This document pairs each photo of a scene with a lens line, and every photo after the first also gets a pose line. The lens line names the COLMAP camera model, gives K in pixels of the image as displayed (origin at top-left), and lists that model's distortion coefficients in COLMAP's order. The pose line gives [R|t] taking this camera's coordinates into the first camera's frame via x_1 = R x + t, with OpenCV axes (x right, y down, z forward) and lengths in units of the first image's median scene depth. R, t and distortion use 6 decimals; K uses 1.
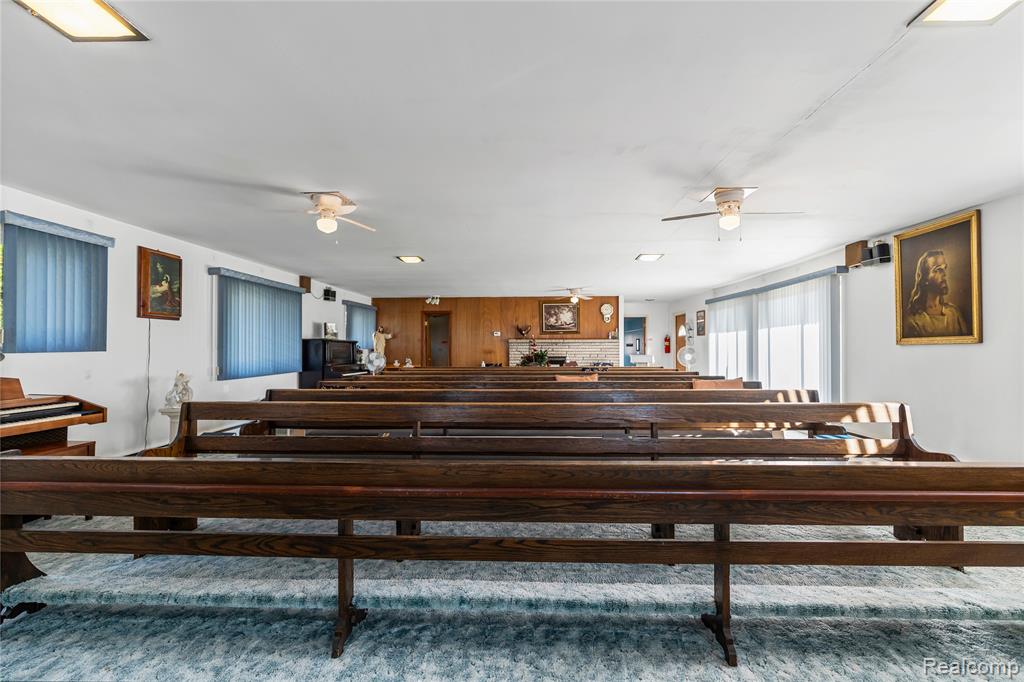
lens RADIAL K [[451.3, 0, 519.0], [0, 451.3, 340.4], [0, 0, 1]] dist [-0.003112, 0.000188]
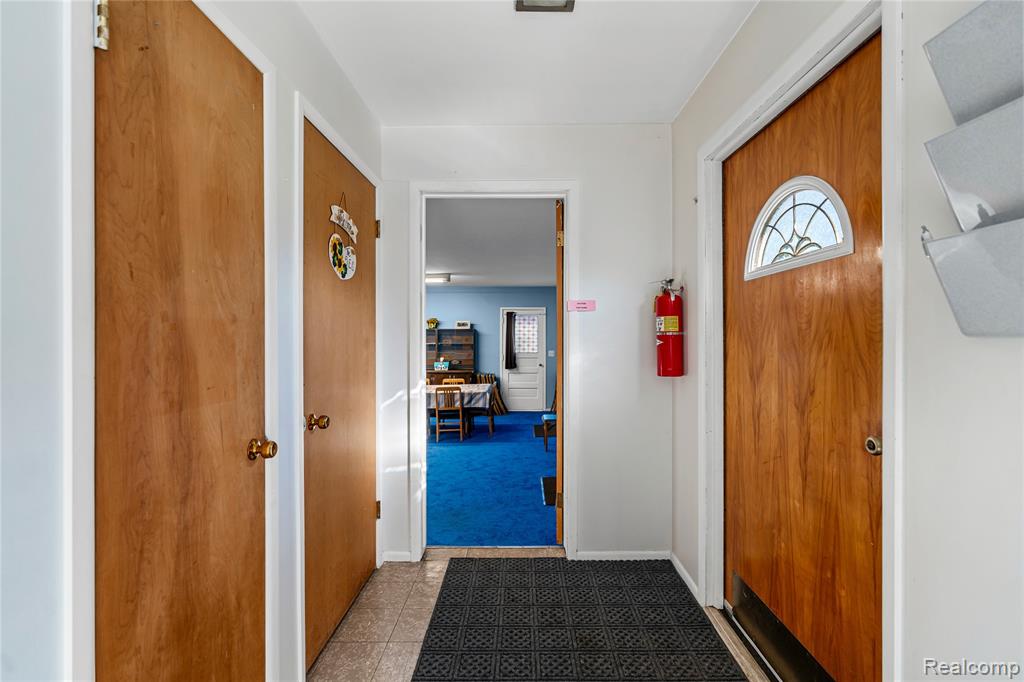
lens RADIAL K [[451.3, 0, 519.0], [0, 451.3, 340.4], [0, 0, 1]] dist [-0.003112, 0.000188]
pose [[0.999554, 0.001453, 0.029817, 0.616719], [-0.002016, 0.999820, 0.018879, 0.023198], [-0.029784, -0.018931, 0.999377, 1.927420]]
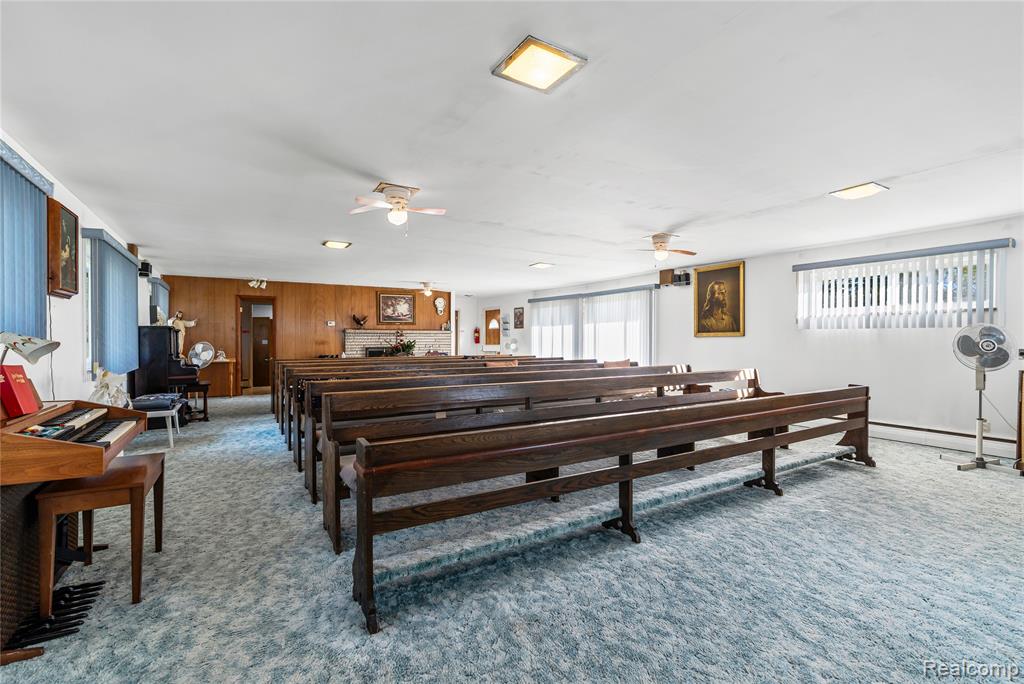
lens RADIAL K [[451.3, 0, 519.0], [0, 451.3, 341.4], [0, 0, 1]] dist [-0.003112, 0.000188]
pose [[0.836148, -0.001246, 0.548503, -0.481545], [-0.010858, 0.999764, 0.018824, 0.002000], [-0.548397, -0.021695, 0.835937, -0.008247]]
